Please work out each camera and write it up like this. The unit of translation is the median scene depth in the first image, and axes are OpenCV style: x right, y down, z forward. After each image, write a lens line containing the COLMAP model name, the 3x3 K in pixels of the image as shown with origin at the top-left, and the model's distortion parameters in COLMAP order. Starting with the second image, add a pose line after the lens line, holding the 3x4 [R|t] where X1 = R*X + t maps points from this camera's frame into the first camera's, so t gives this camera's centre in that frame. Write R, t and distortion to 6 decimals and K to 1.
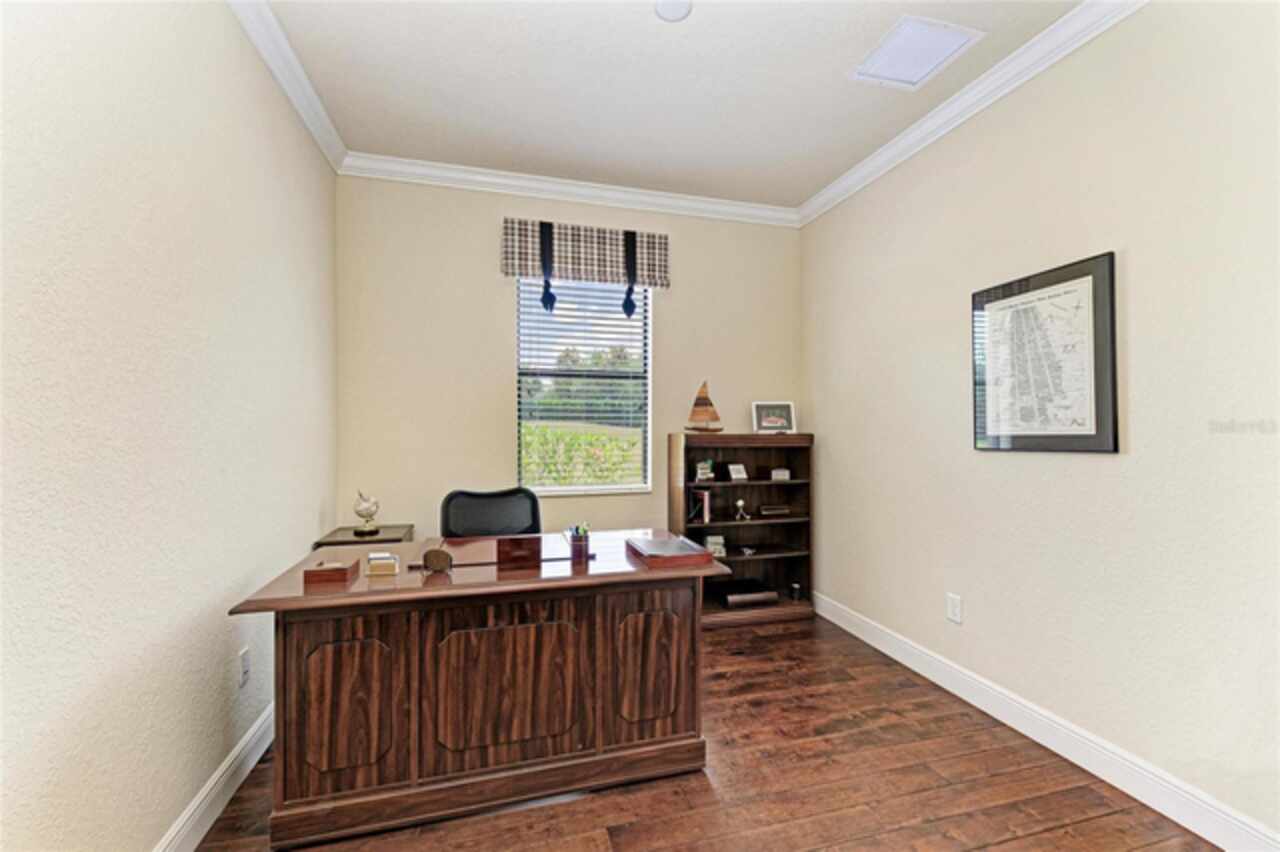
lens RADIAL K [[533.8, 0, 640.0], [0, 533.8, 426.0], [0, 0, 1]] dist [0.001290, 0.000146]
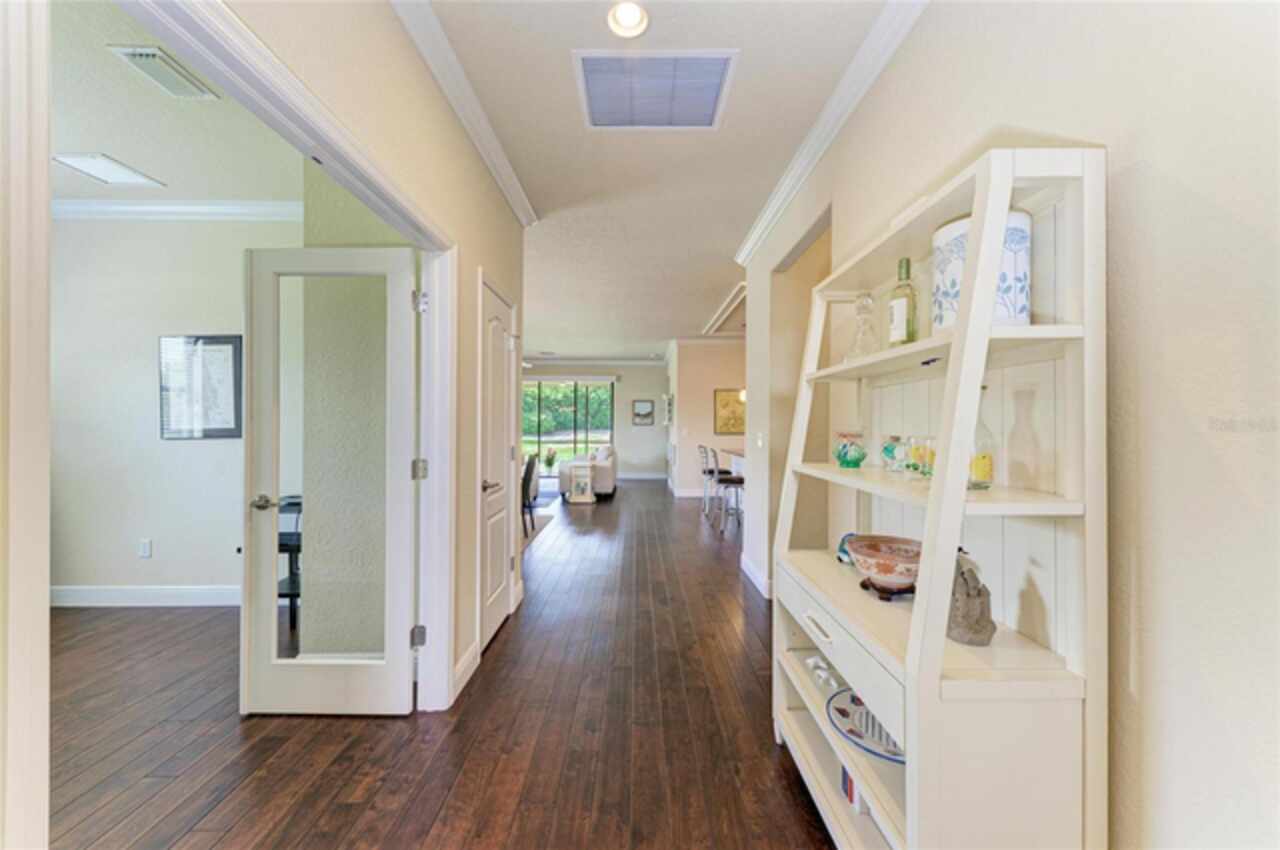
lens RADIAL K [[490.4, 0, 639.5], [0, 490.4, 429.9], [0, 0, 1]] dist [0.000209, 0.000008]
pose [[0.238500, -0.016637, 0.971000, -0.316187], [-0.010134, 0.999756, 0.019619, -0.017193], [-0.971090, -0.014519, 0.238274, -0.515071]]
